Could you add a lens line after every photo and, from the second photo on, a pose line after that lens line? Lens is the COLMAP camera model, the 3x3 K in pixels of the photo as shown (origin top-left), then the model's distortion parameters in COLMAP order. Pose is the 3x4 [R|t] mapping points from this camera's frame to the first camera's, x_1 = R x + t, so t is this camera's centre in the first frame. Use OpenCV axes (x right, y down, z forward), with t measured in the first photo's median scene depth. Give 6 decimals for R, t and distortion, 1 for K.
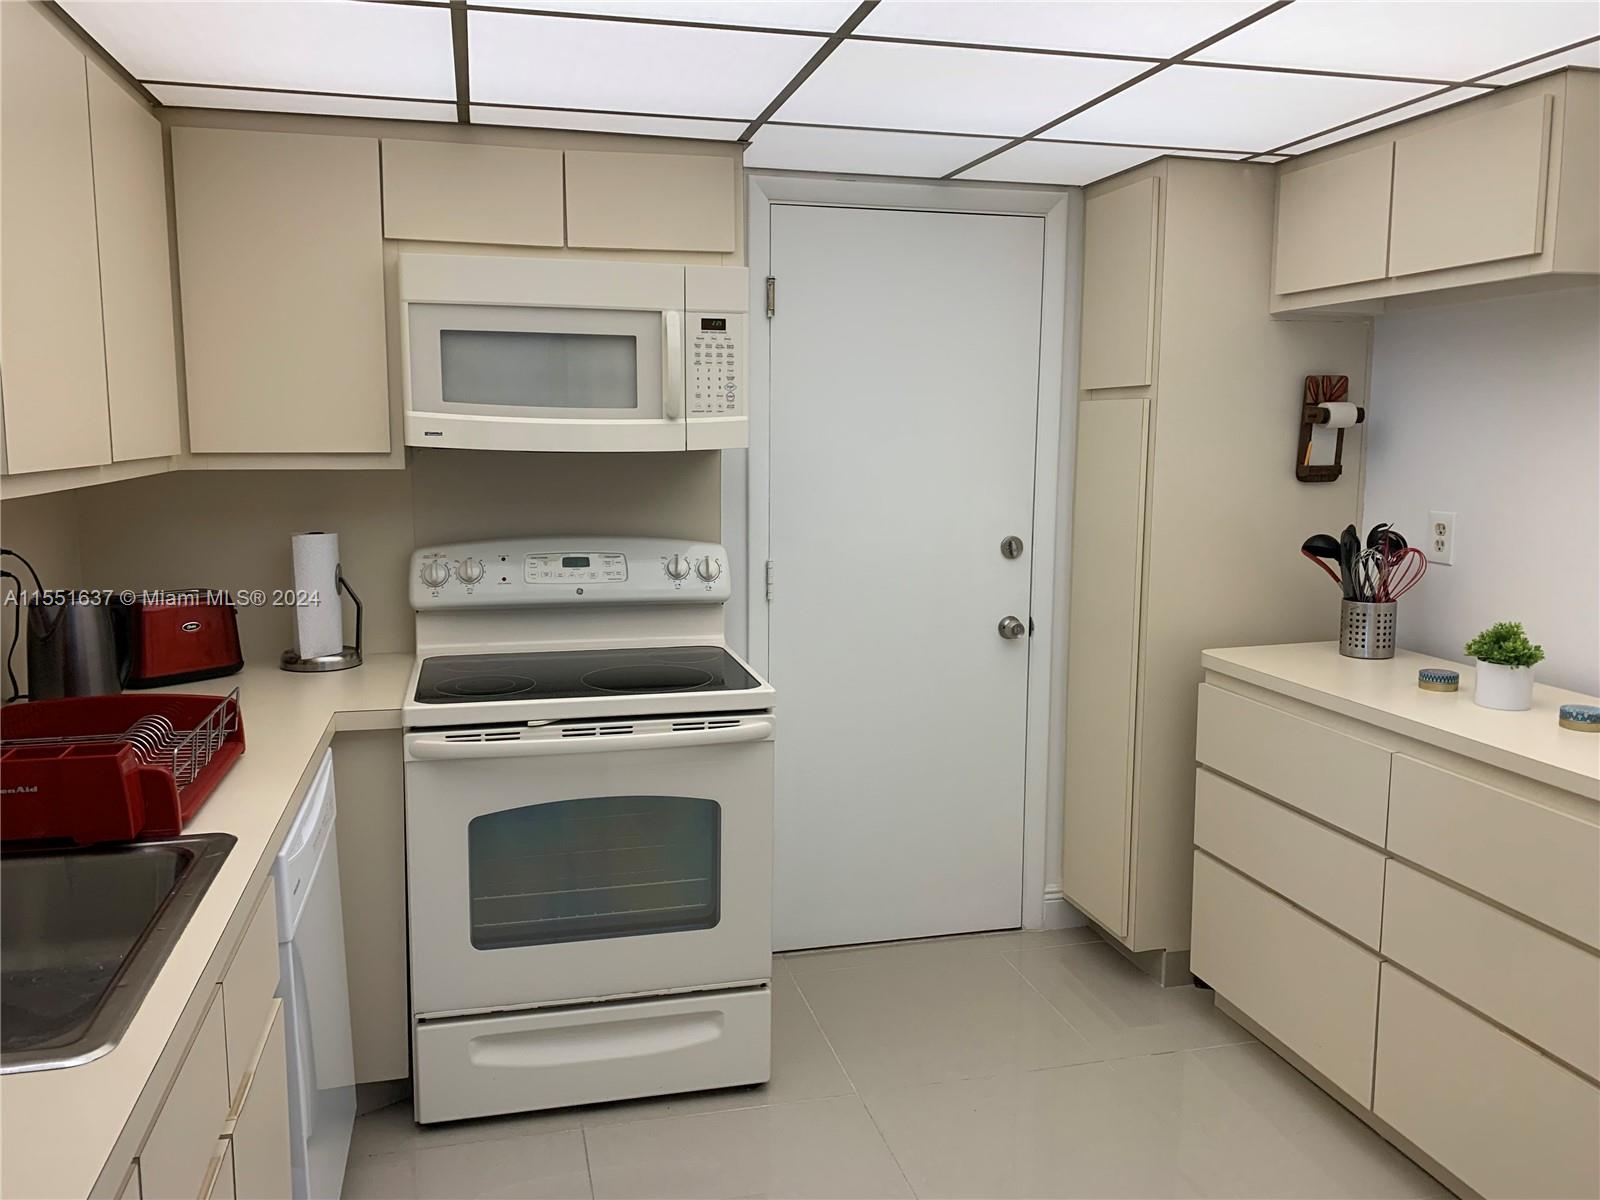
lens RADIAL K [[1197.9, 0, 800.0], [0, 1197.9, 600.0], [0, 0, 1]] dist [0.150774, -0.276115]
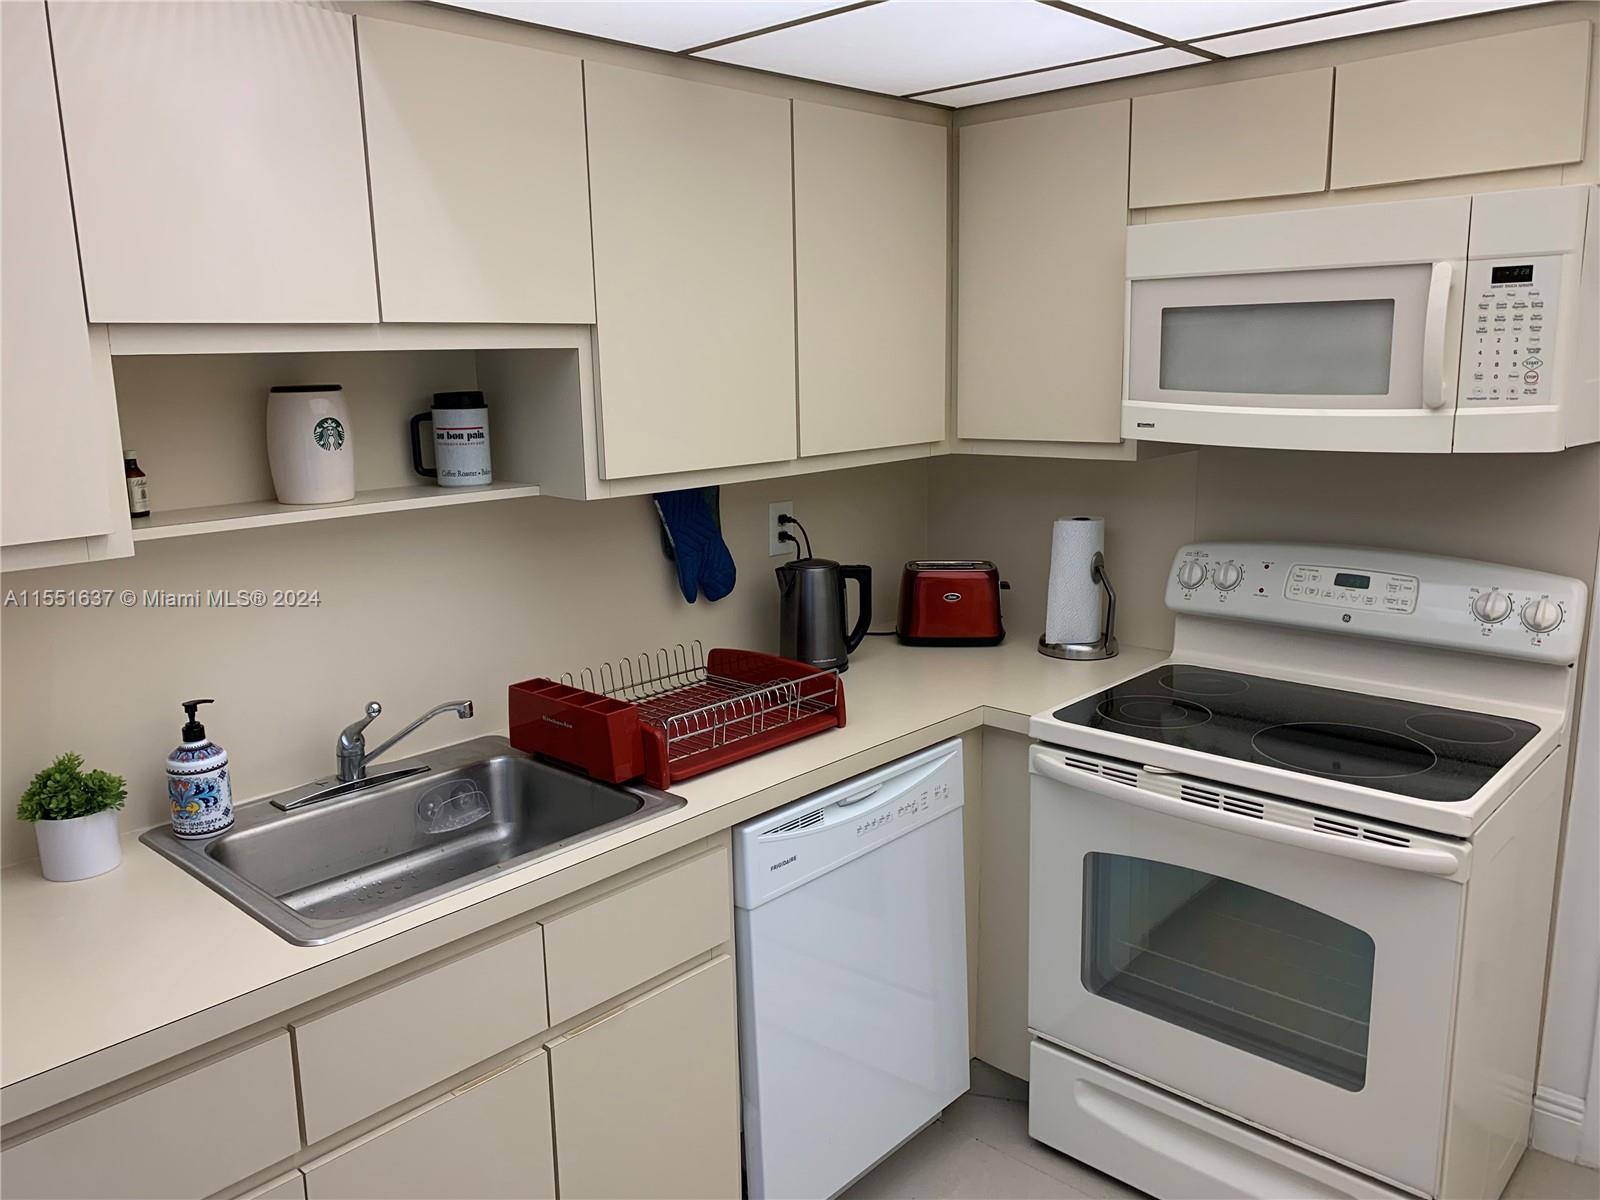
lens RADIAL K [[1234.9, 0, 800.0], [0, 1234.9, 600.0], [0, 0, 1]] dist [-0.000228, -0.012943]
pose [[0.538970, 0.150487, -0.828773, 0.321384], [-0.094427, 0.988504, 0.118082, -0.088197], [0.837016, 0.014616, 0.546984, 0.272933]]
